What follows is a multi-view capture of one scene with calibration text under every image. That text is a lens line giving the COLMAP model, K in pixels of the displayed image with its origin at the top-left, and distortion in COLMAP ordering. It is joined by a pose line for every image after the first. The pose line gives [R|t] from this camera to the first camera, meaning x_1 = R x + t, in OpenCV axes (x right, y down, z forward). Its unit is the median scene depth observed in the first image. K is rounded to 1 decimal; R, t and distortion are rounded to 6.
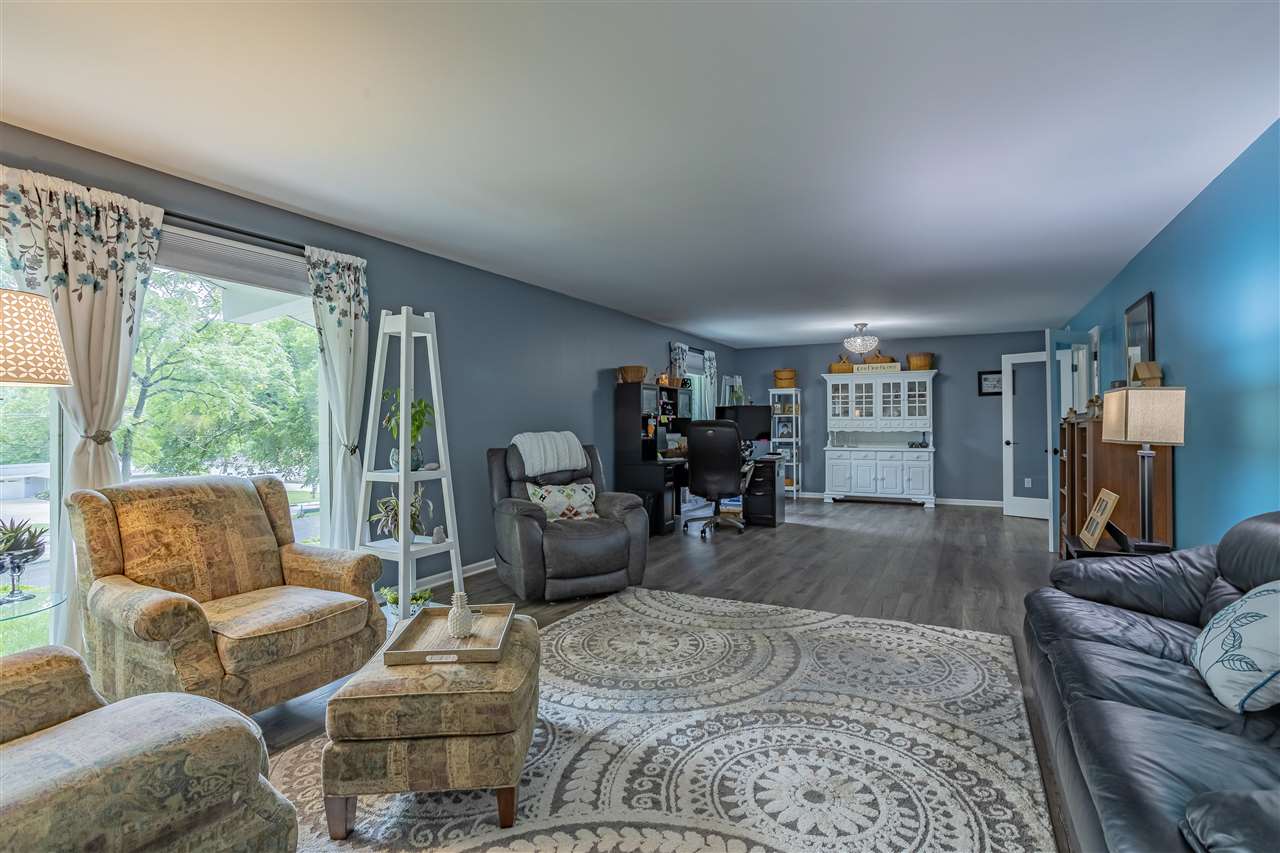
lens RADIAL K [[620.4, 0, 637.2], [0, 620.4, 420.8], [0, 0, 1]] dist [-0.060930, 0.044286]
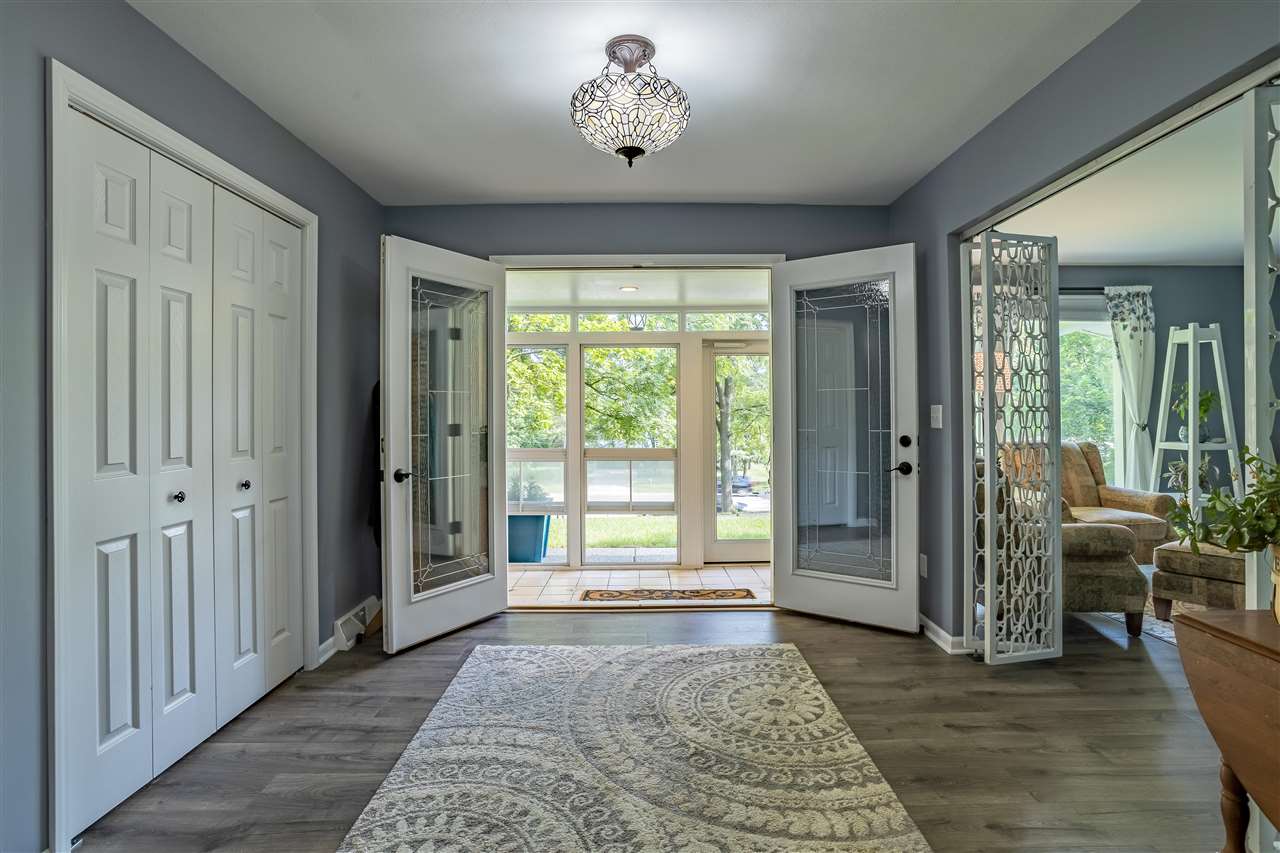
lens RADIAL K [[633.4, 0, 642.6], [0, 633.4, 406.6], [0, 0, 1]] dist [-0.061335, 0.029444]
pose [[0.485777, -0.007840, -0.874048, 0.213952], [0.006771, 0.999964, -0.005206, 0.000191], [0.874057, -0.003390, 0.485812, -0.705494]]
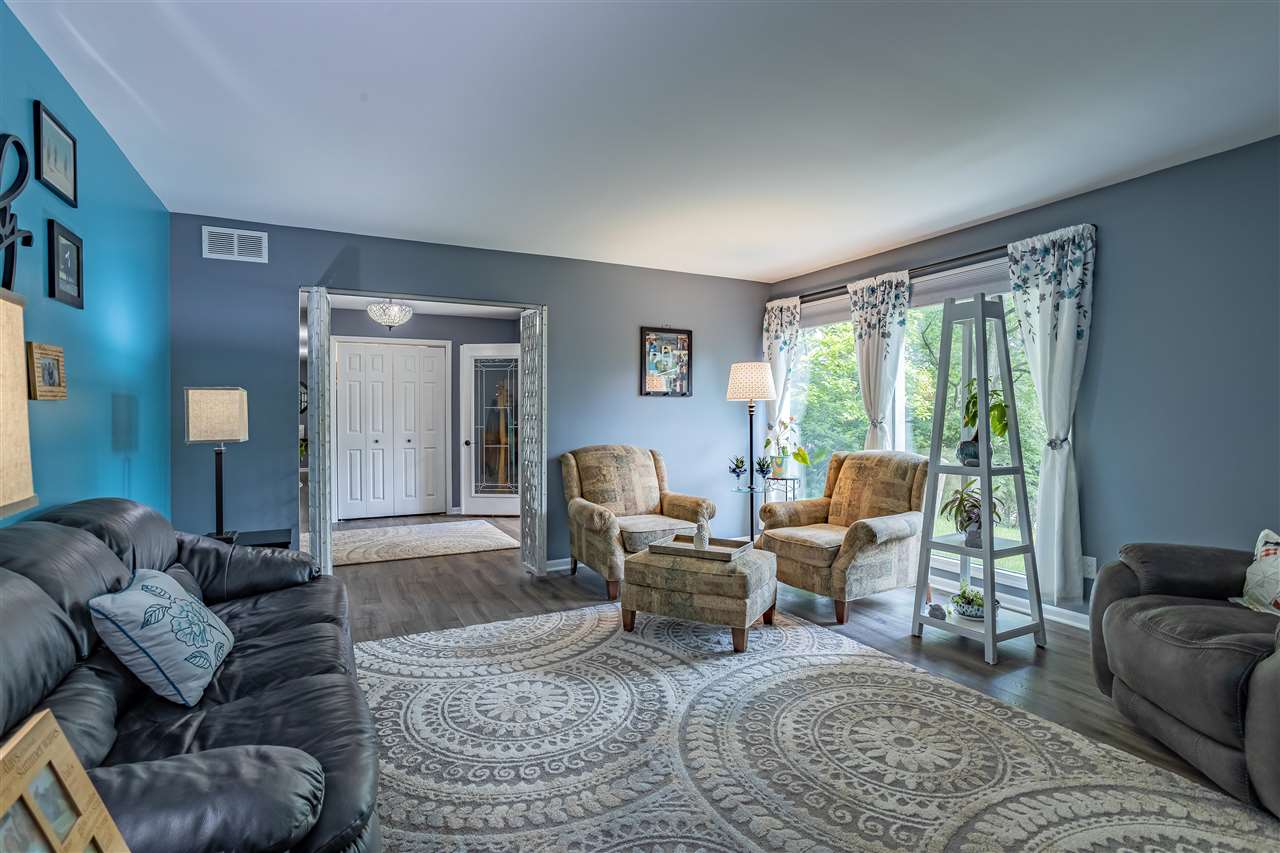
lens RADIAL K [[620.4, 0, 637.2], [0, 620.4, 420.8], [0, 0, 1]] dist [-0.060930, 0.044286]
pose [[-0.565326, 0.010824, -0.824796, 0.690368], [0.007922, 0.999939, 0.007692, 0.001494], [0.824829, -0.002185, -0.565378, 1.088520]]
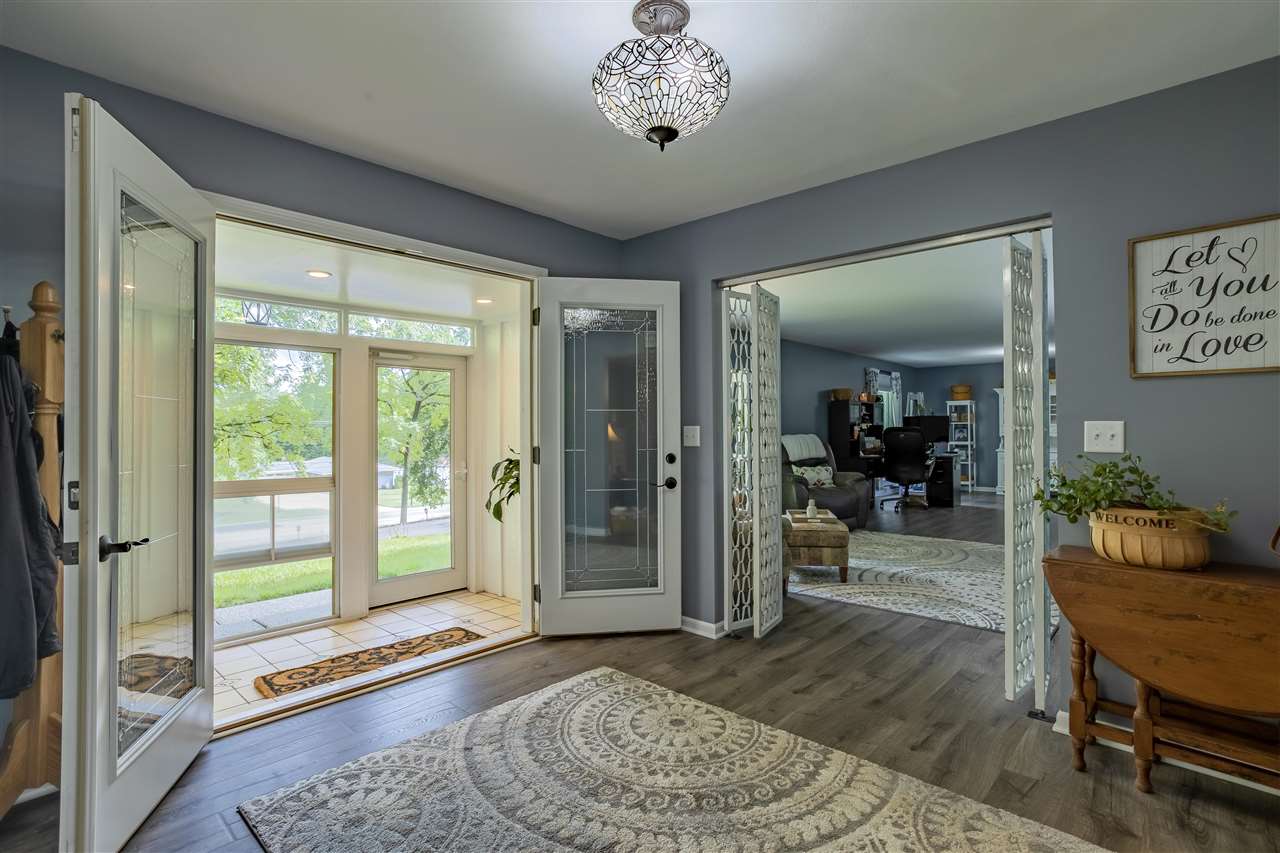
lens RADIAL K [[620.4, 0, 637.2], [0, 620.4, 420.8], [0, 0, 1]] dist [-0.060930, 0.044286]
pose [[0.967803, -0.004080, -0.251677, -0.209777], [0.001423, 0.999941, -0.010739, -0.001979], [0.251706, 0.010035, 0.967752, -0.922528]]
